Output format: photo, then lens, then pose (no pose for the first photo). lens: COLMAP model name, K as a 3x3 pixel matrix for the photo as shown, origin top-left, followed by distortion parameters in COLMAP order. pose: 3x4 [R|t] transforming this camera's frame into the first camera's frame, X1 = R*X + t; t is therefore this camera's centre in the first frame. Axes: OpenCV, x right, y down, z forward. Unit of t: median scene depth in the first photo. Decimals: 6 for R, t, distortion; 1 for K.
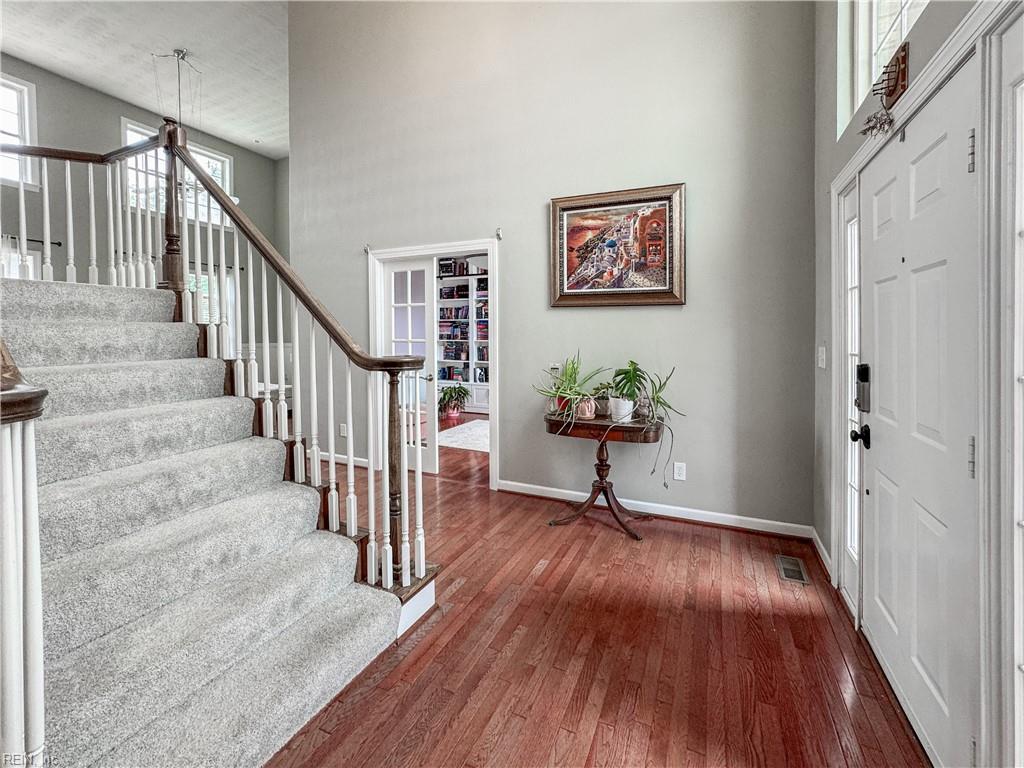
lens RADIAL K [[439.5, 0, 512.0], [0, 439.5, 384.0], [0, 0, 1]] dist [-0.037092, 0.017974]
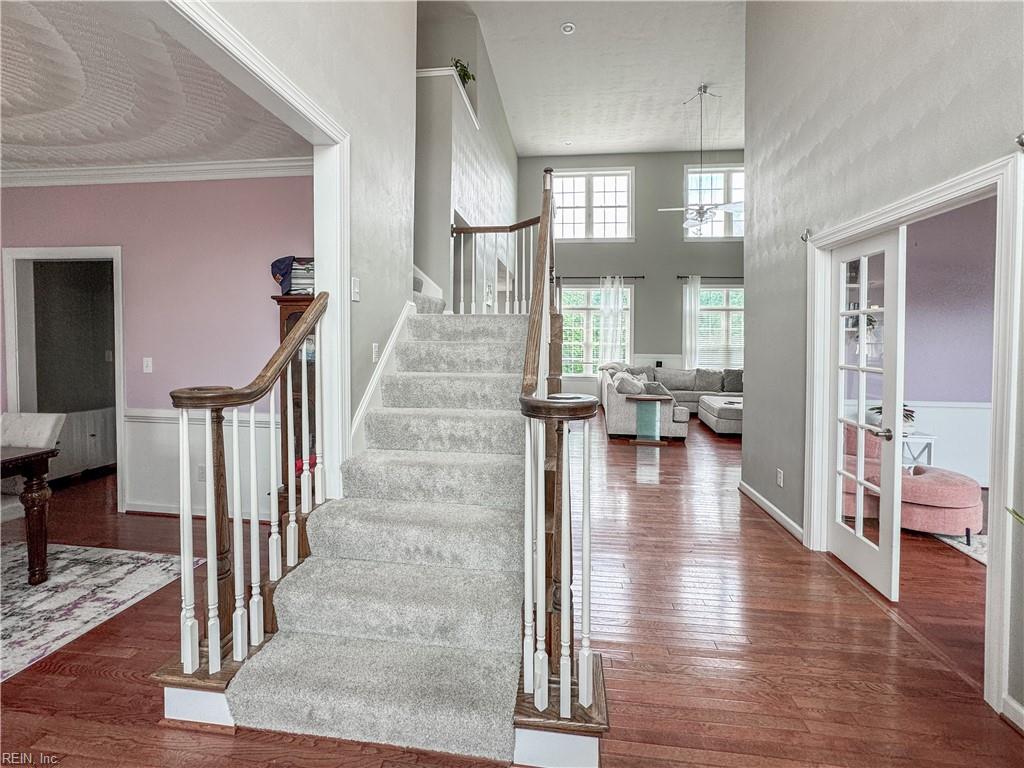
lens RADIAL K [[439.5, 0, 512.0], [0, 439.5, 384.0], [0, 0, 1]] dist [-0.037092, 0.017974]
pose [[0.311750, 0.088614, -0.946023, 0.261265], [-0.121190, 0.991218, 0.052911, -0.069430], [0.942404, 0.098153, 0.319751, 0.469506]]
